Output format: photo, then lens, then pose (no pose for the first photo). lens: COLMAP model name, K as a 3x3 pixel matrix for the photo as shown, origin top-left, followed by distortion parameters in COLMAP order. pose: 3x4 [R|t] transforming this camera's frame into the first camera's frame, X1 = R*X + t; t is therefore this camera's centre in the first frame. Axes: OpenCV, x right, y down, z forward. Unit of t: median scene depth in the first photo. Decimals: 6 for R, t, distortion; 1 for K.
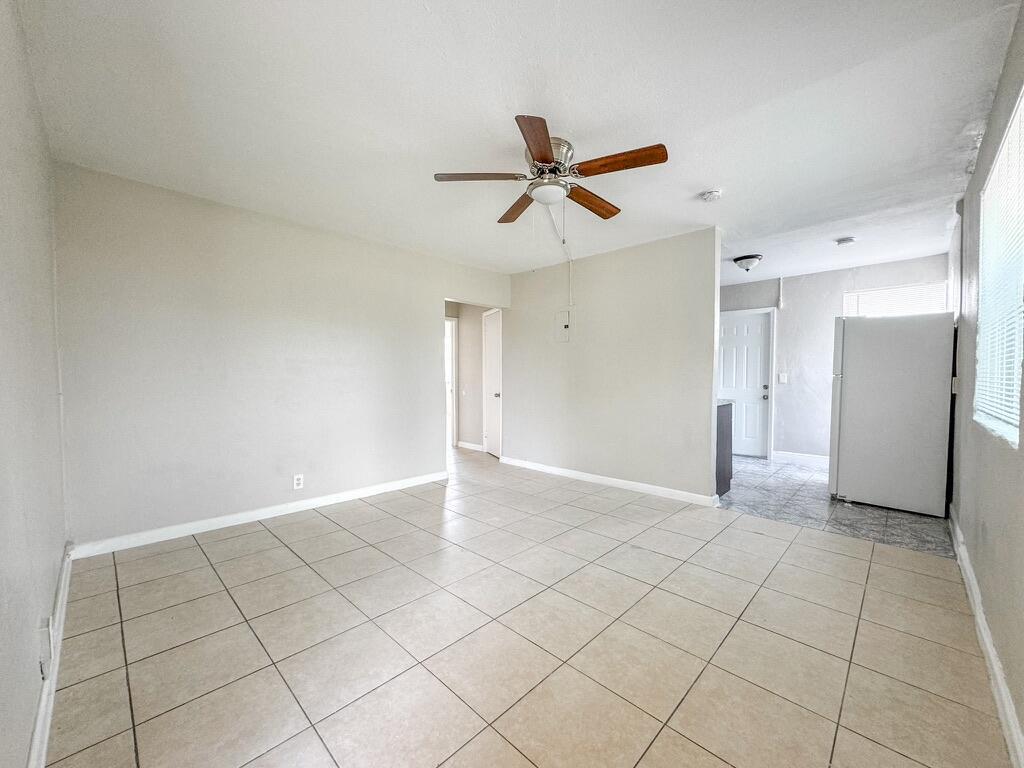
lens RADIAL K [[407.7, 0, 510.2], [0, 407.7, 384.4], [0, 0, 1]] dist [-0.000011, -0.000351]
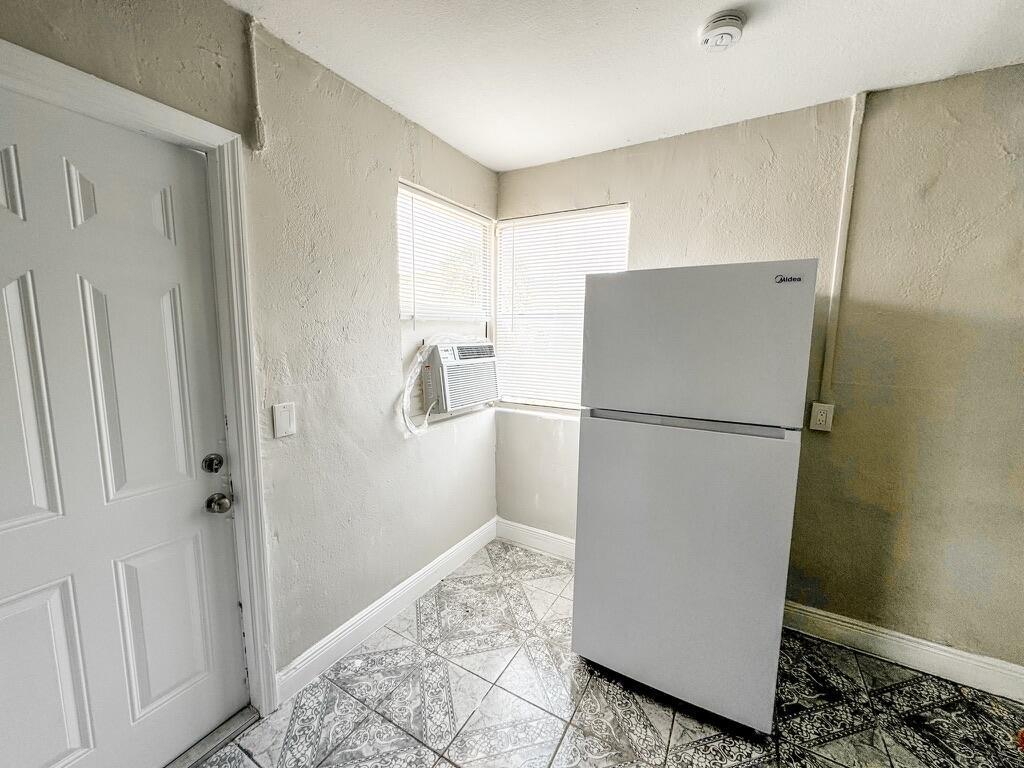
lens RADIAL K [[407.7, 0, 510.8], [0, 407.7, 383.8], [0, 0, 1]] dist [-0.000011, -0.000351]
pose [[-0.240515, -0.125031, 0.962559, 0.370659], [0.001073, 0.991634, 0.129076, -0.076346], [-0.970645, 0.032078, -0.238369, 0.931798]]
